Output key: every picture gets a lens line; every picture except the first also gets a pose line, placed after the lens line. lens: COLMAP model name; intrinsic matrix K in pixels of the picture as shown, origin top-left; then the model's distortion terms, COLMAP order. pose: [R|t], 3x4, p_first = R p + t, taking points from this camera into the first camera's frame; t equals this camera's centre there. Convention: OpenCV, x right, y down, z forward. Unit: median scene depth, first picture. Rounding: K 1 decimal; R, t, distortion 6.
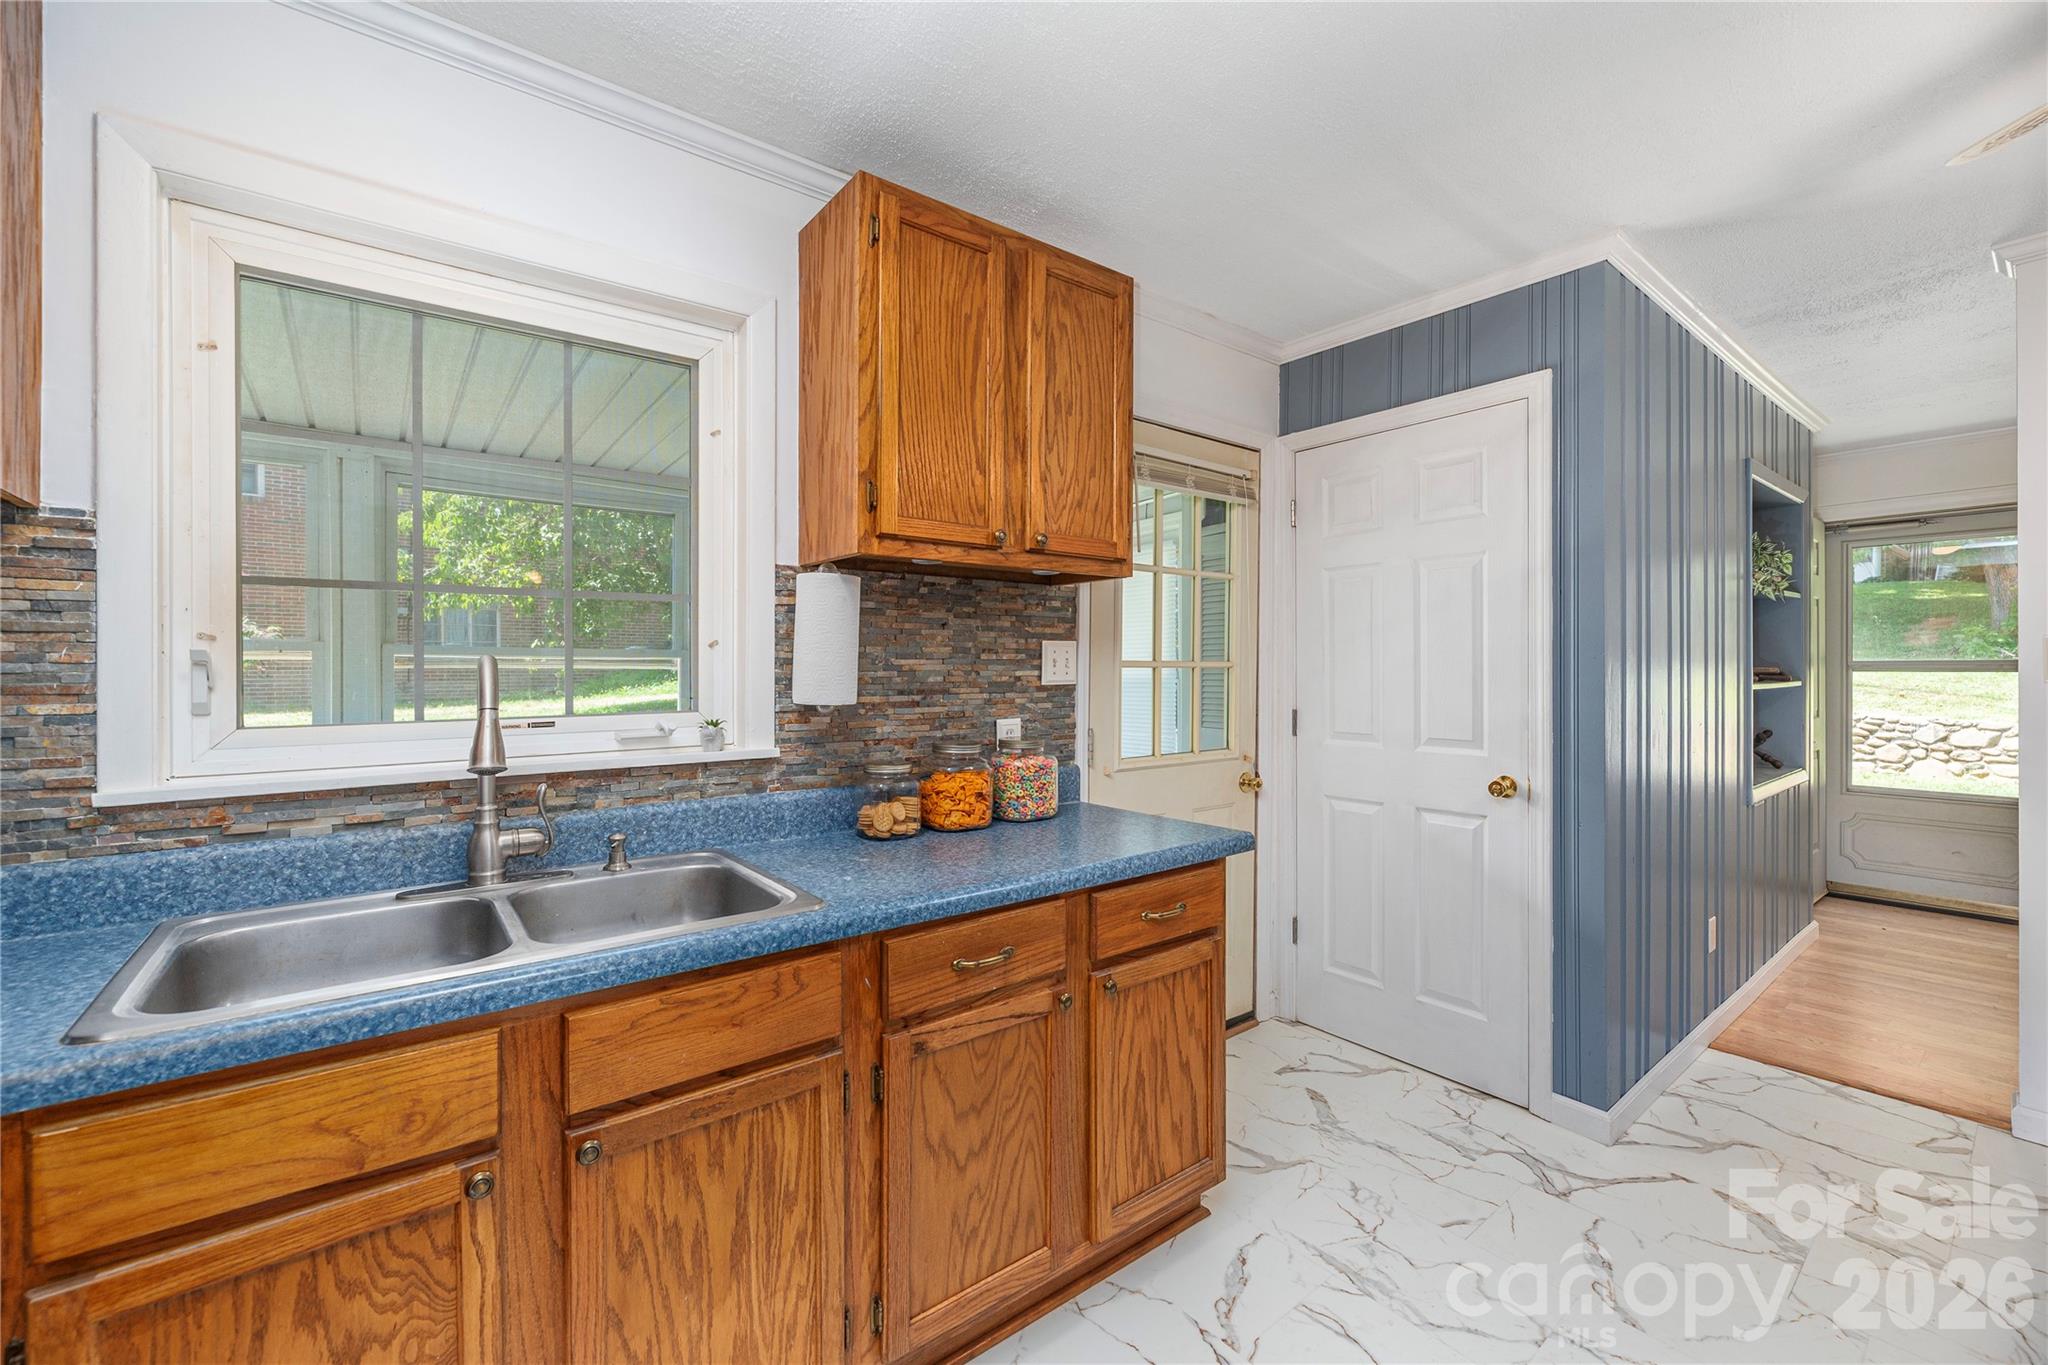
lens RADIAL K [[837.5, 0, 1027.8], [0, 837.5, 678.6], [0, 0, 1]] dist [-0.001408, -0.000039]
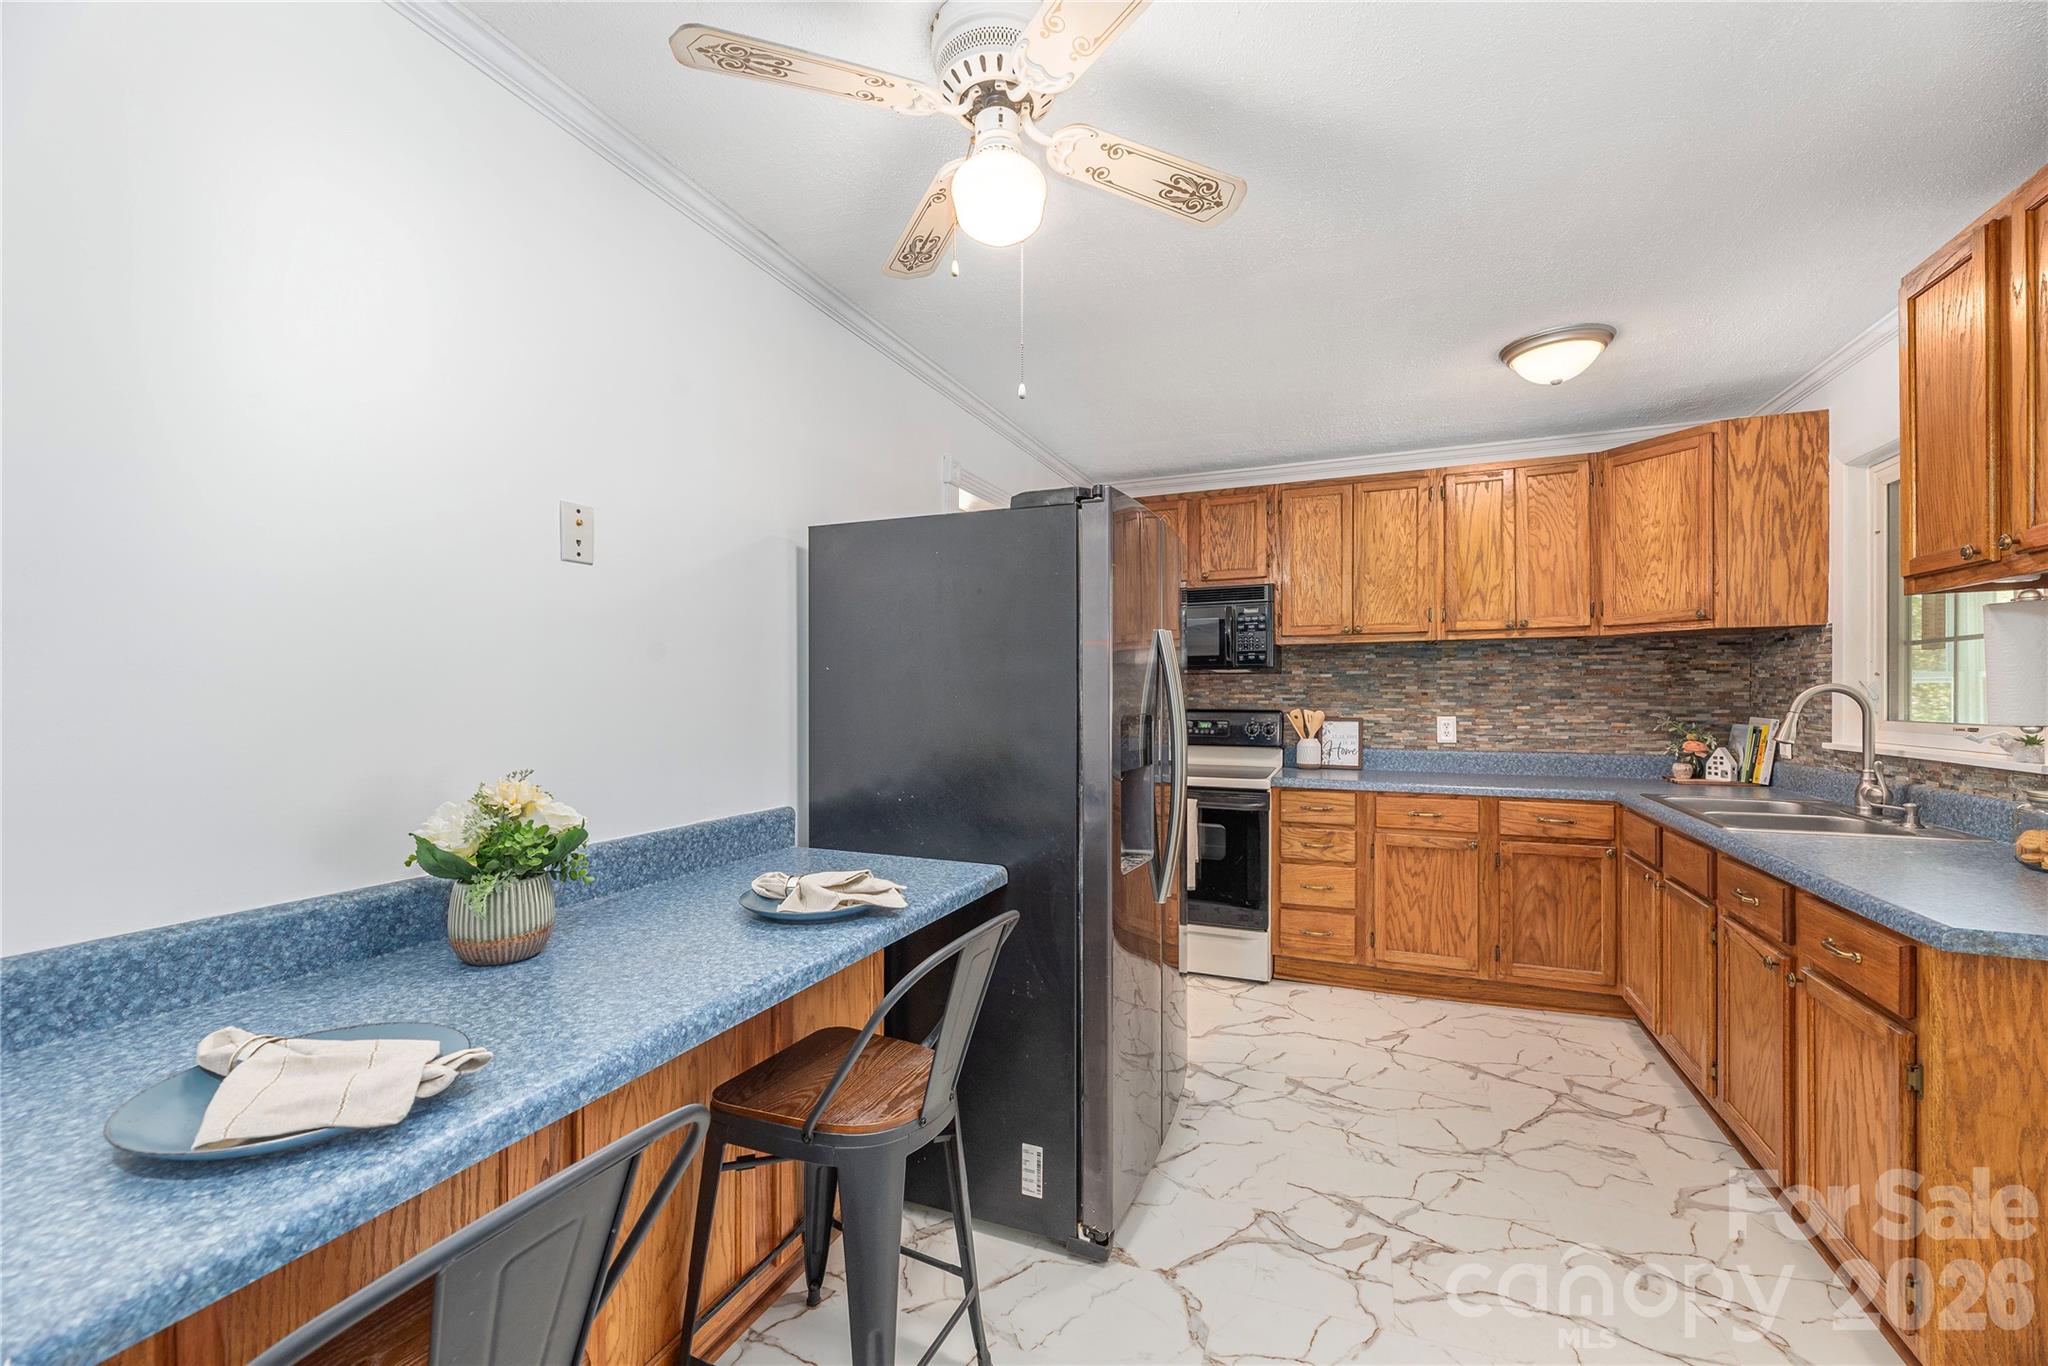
lens RADIAL K [[828.6, 0, 1023.8], [0, 828.6, 680.3], [0, 0, 1]] dist [0.000962, 0.000031]
pose [[-0.873649, -0.001219, -0.486555, 1.183323], [0.000156, 0.999996, -0.002785, -0.020040], [0.486556, -0.002509, -0.873646, 1.133709]]
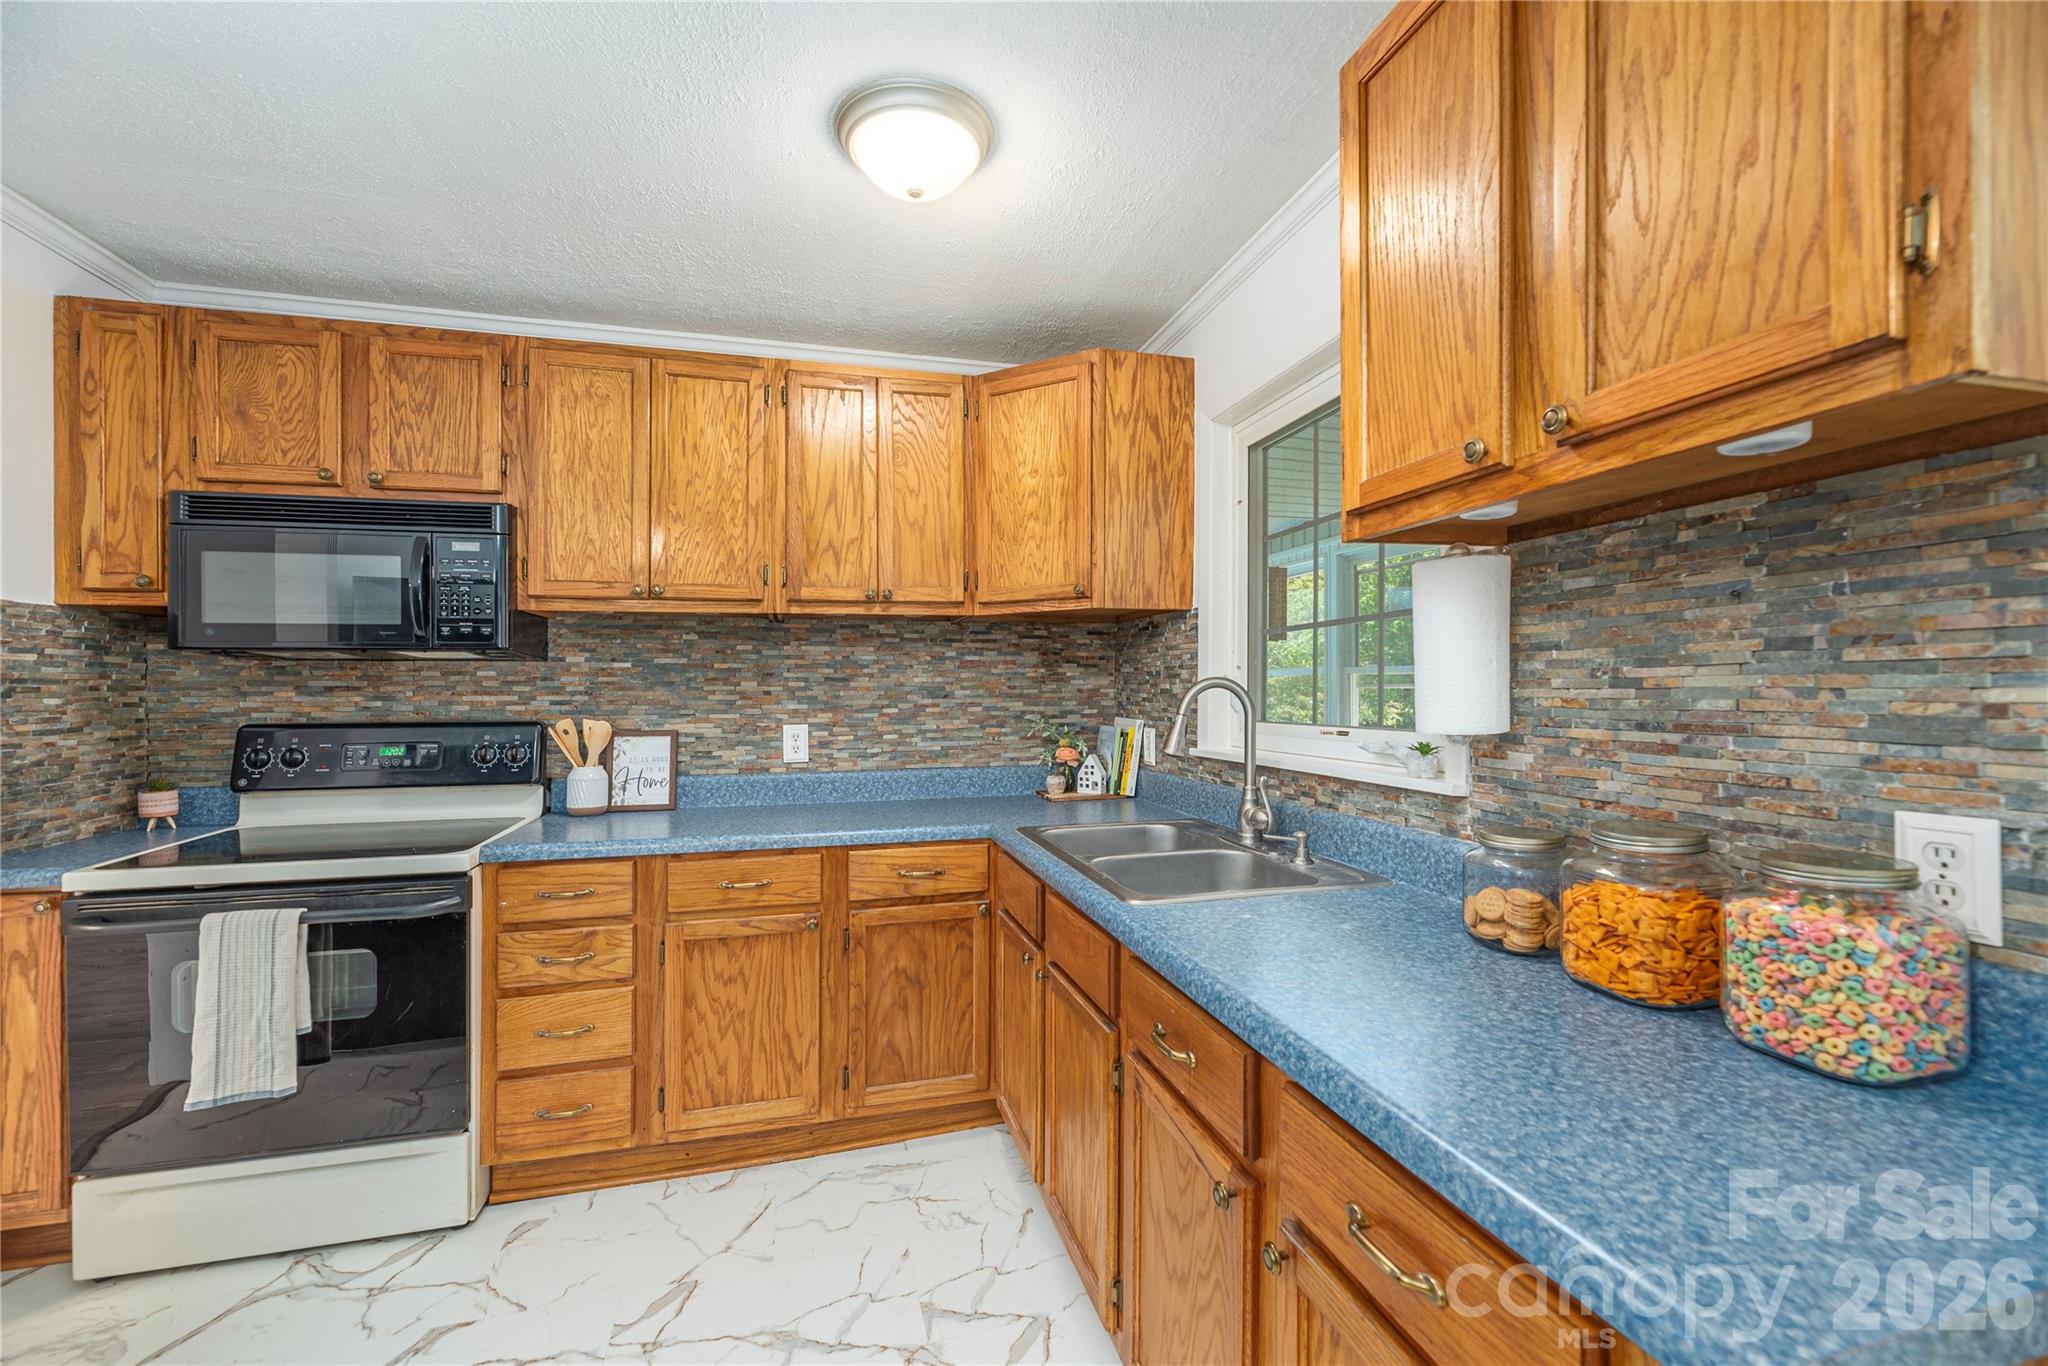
lens RADIAL K [[837.5, 0, 1027.8], [0, 837.5, 679.1], [0, 0, 1]] dist [-0.001408, -0.000039]
pose [[-0.388415, -0.004737, -0.921472, 0.524167], [-0.002549, 0.999988, -0.004066, -0.011795], [0.921481, 0.000770, -0.388422, 0.822200]]
